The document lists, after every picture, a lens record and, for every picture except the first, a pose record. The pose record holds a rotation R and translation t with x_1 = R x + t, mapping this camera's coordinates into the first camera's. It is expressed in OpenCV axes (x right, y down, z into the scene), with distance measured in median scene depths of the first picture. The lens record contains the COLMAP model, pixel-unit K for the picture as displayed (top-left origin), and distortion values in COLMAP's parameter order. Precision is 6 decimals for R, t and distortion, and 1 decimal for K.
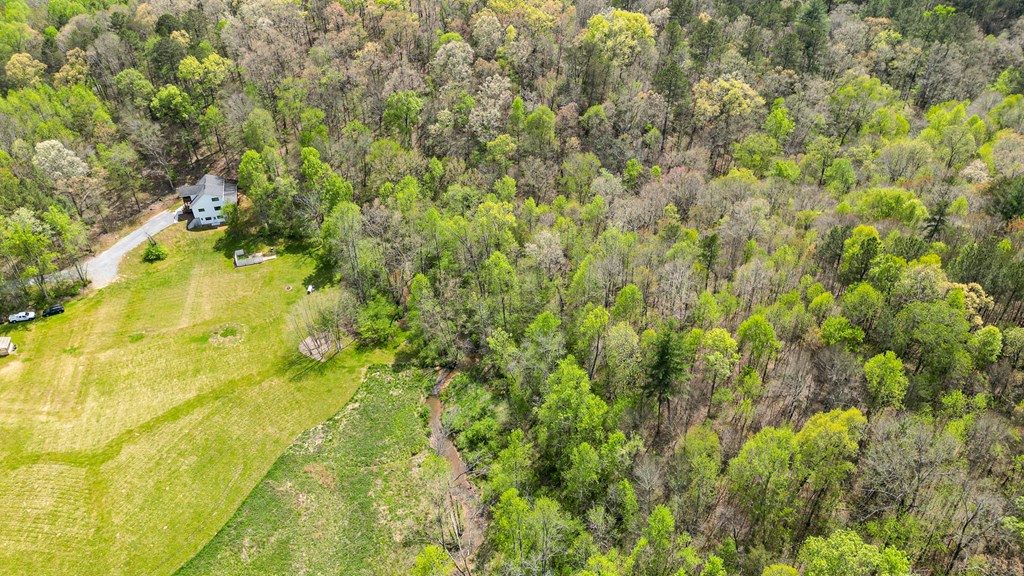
lens RADIAL K [[722.6, 0, 512.4], [0, 722.6, 279.8], [0, 0, 1]] dist [0.072990, -0.062175]
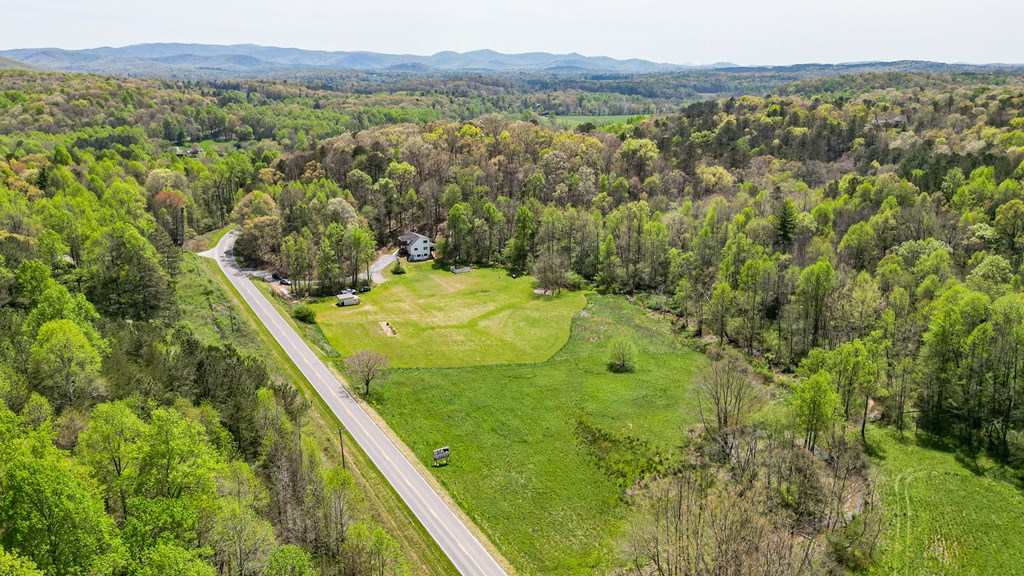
lens RADIAL K [[714.3, 0, 512.0], [0, 714.3, 288.0], [0, 0, 1]] dist [0.078557, -0.077204]
pose [[0.975809, -0.061487, 0.209799, -0.576116], [0.126590, 0.941308, -0.312914, 0.488352], [-0.178245, 0.331903, 0.926320, -0.385576]]
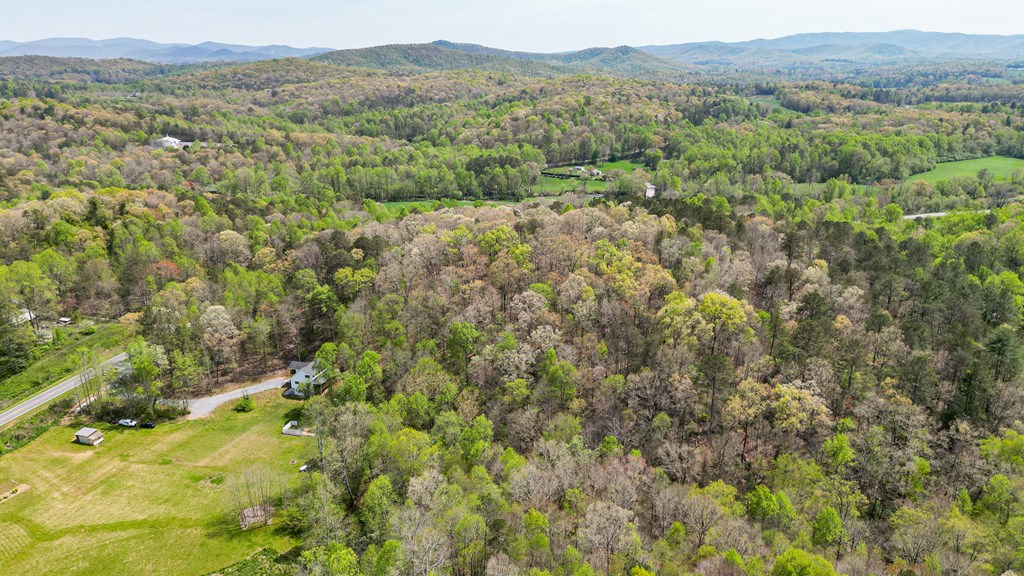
lens RADIAL K [[722.6, 0, 512.4], [0, 722.6, 279.8], [0, 0, 1]] dist [0.072990, -0.062175]
pose [[0.836827, 0.160934, -0.523279, 0.503709], [-0.322574, 0.917223, -0.233770, -0.089588], [0.442342, 0.364421, 0.819470, 0.112821]]
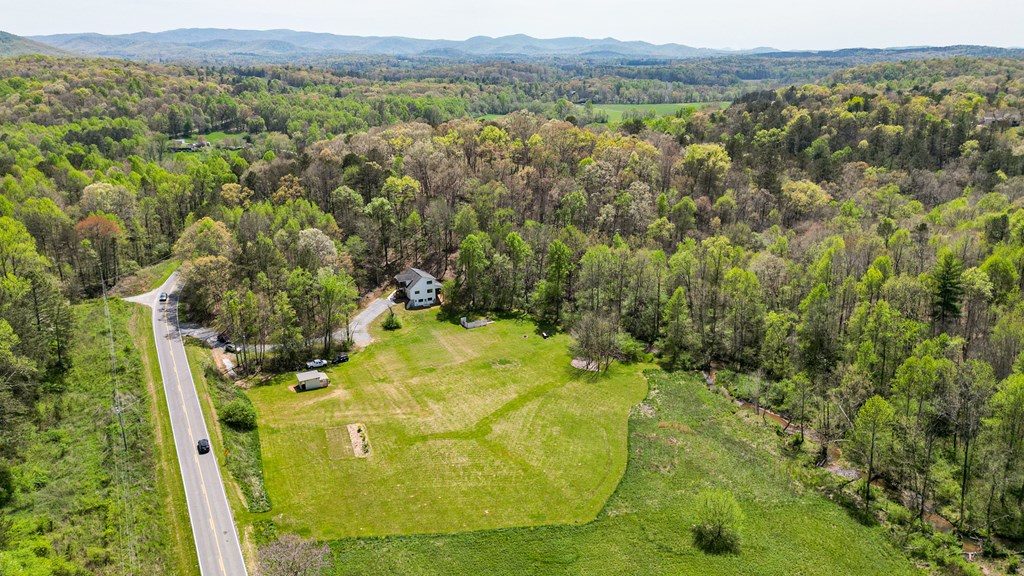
lens RADIAL K [[722.6, 0, 512.4], [0, 722.6, 279.8], [0, 0, 1]] dist [0.072990, -0.062175]
pose [[0.984476, -0.049592, 0.168368, -0.494348], [0.101066, 0.944436, -0.312773, 0.269776], [-0.143502, 0.324934, 0.934786, -0.092298]]
